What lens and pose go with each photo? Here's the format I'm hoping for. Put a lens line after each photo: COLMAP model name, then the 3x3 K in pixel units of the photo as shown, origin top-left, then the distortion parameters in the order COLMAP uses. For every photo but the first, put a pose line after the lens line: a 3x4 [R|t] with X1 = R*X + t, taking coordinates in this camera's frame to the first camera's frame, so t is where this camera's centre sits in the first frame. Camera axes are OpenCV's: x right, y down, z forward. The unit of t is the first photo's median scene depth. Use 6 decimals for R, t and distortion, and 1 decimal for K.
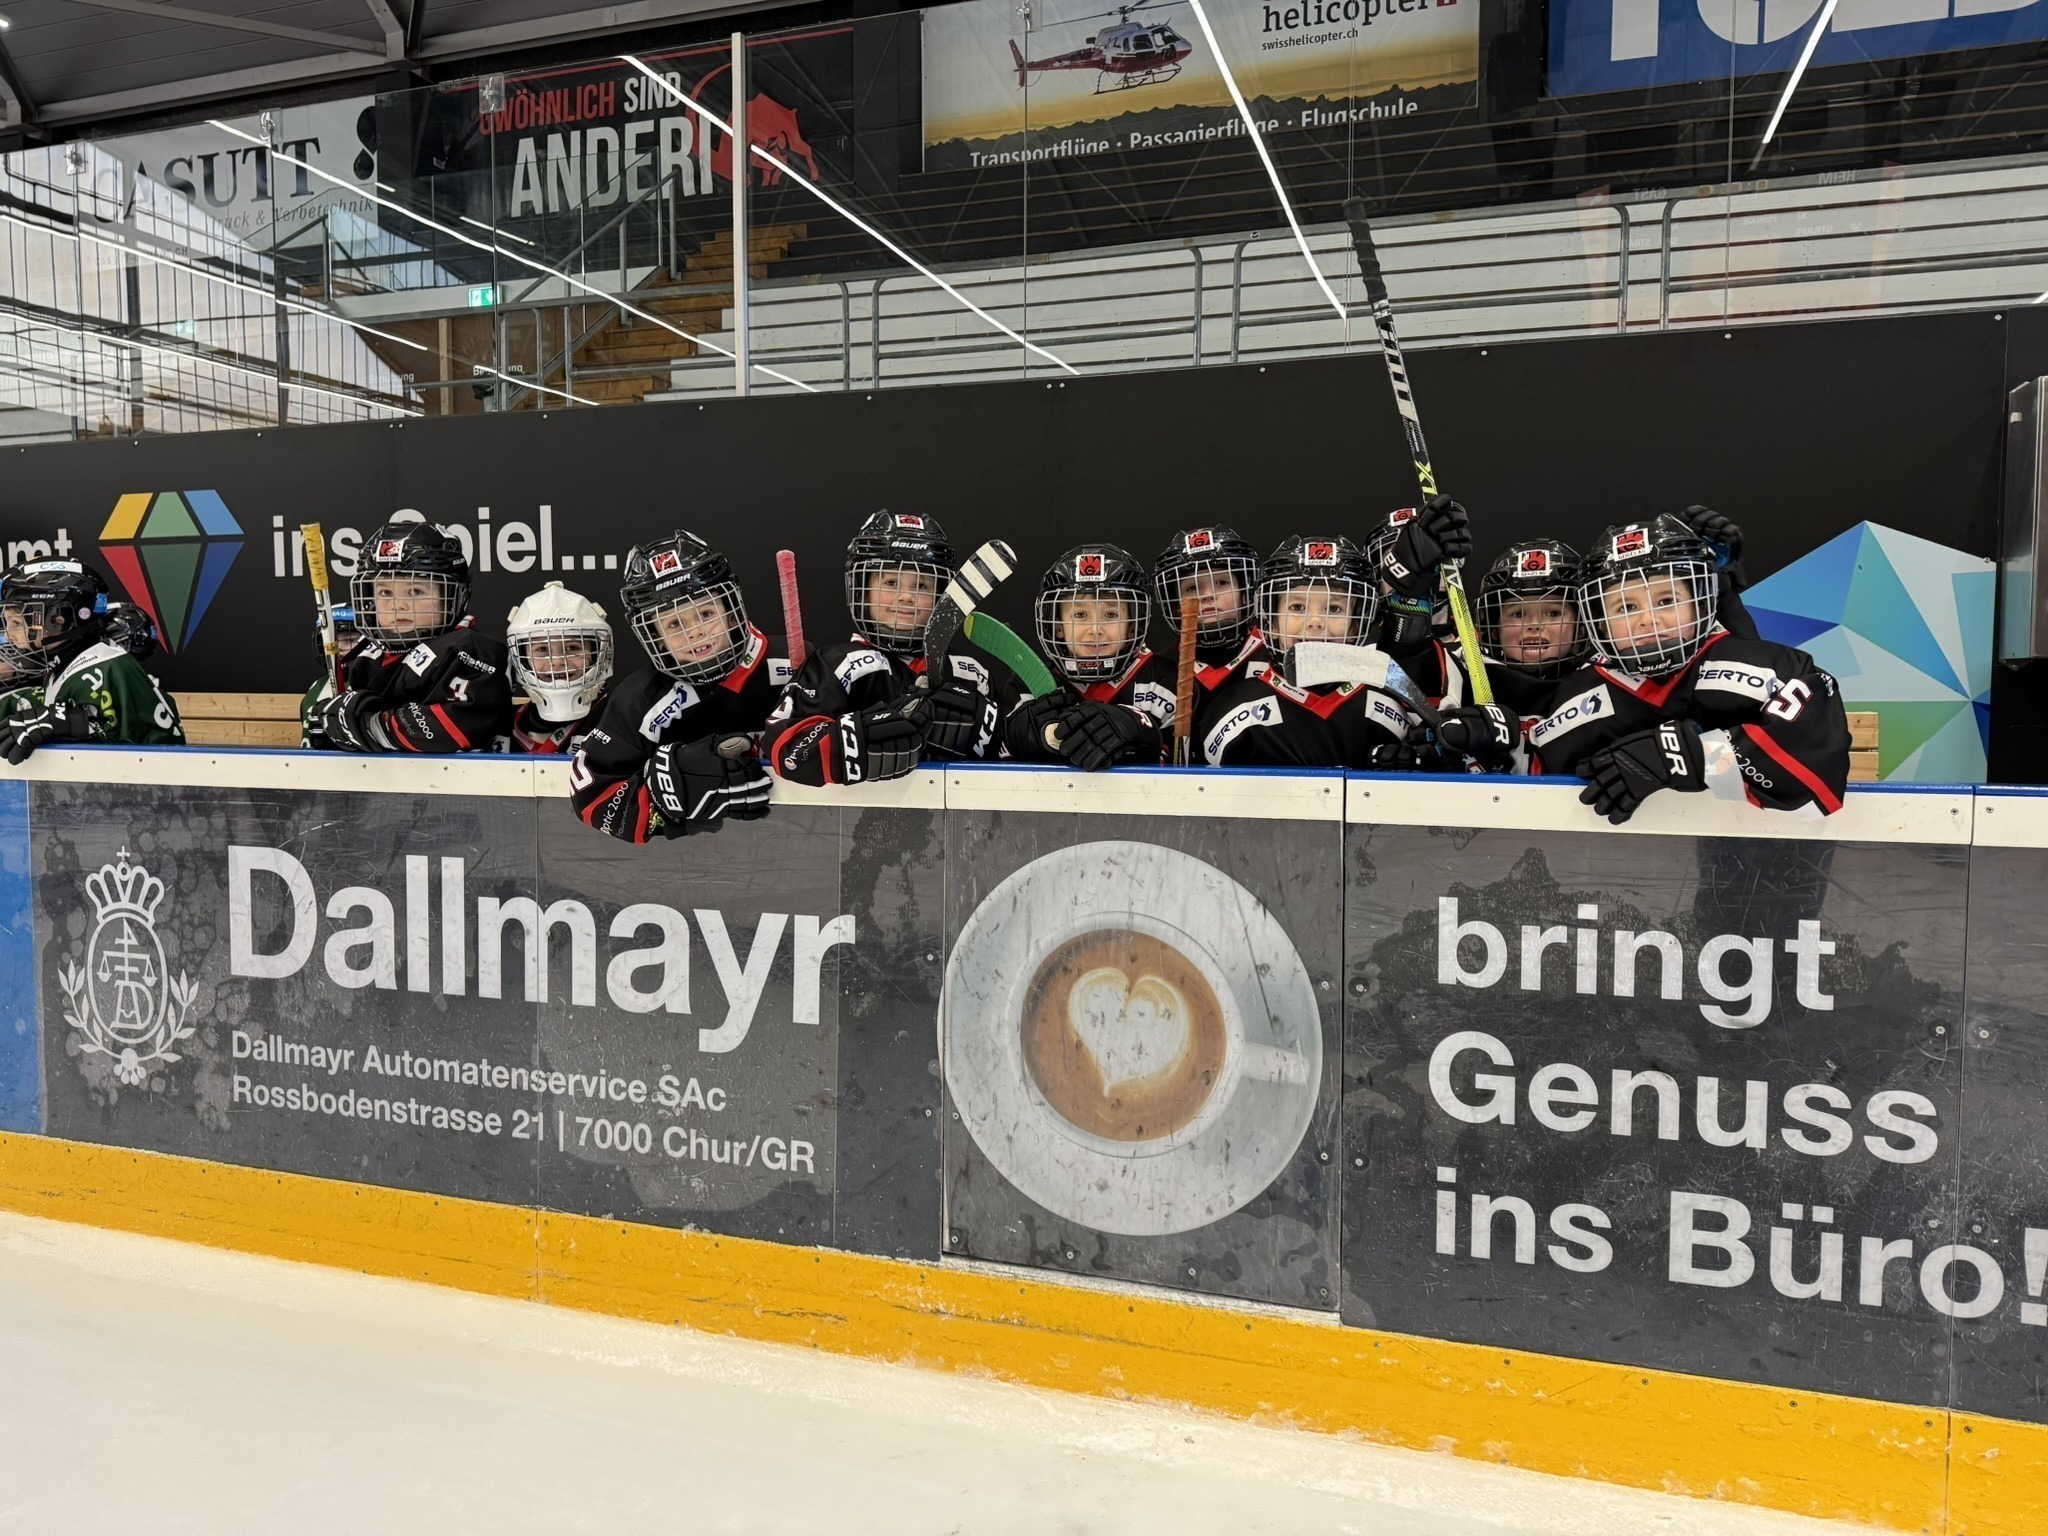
lens RADIAL K [[1408.2, 0, 1036.0], [0, 1408.2, 766.3], [0, 0, 1]] dist [0.001432, -0.006954]
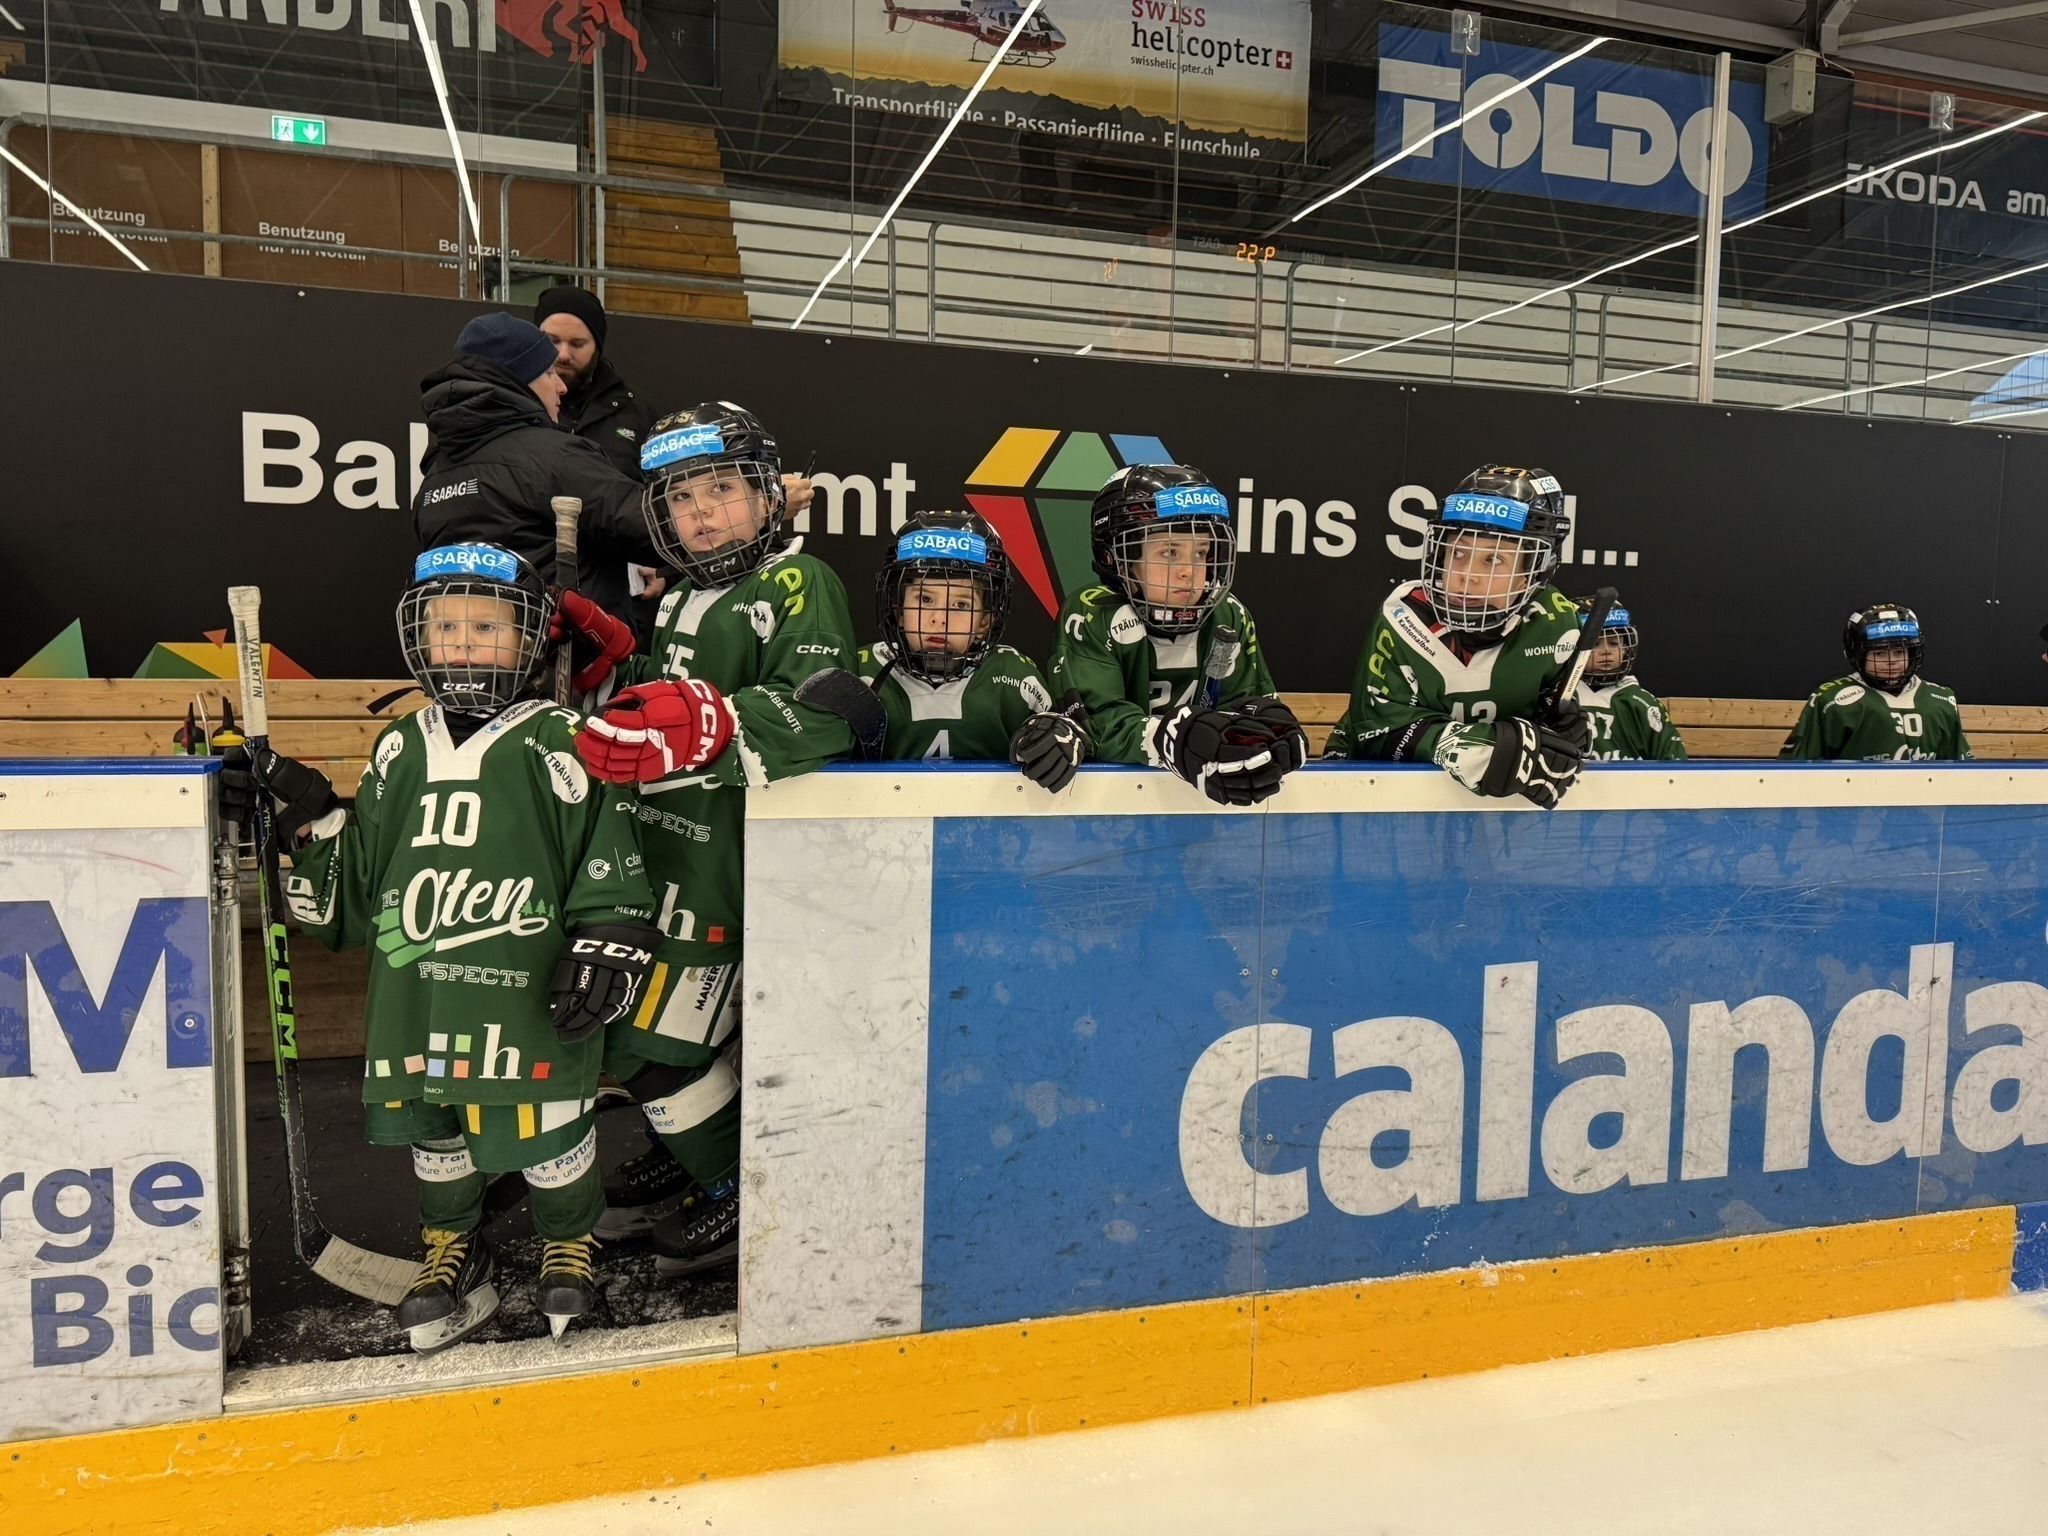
lens RADIAL K [[1408.2, 0, 1036.0], [0, 1408.2, 766.3], [0, 0, 1]] dist [0.001432, -0.006954]
pose [[0.810412, -0.036389, 0.584729, -0.531431], [0.024748, 0.999305, 0.027889, -0.016294], [-0.585337, -0.008130, 0.810749, 0.187447]]
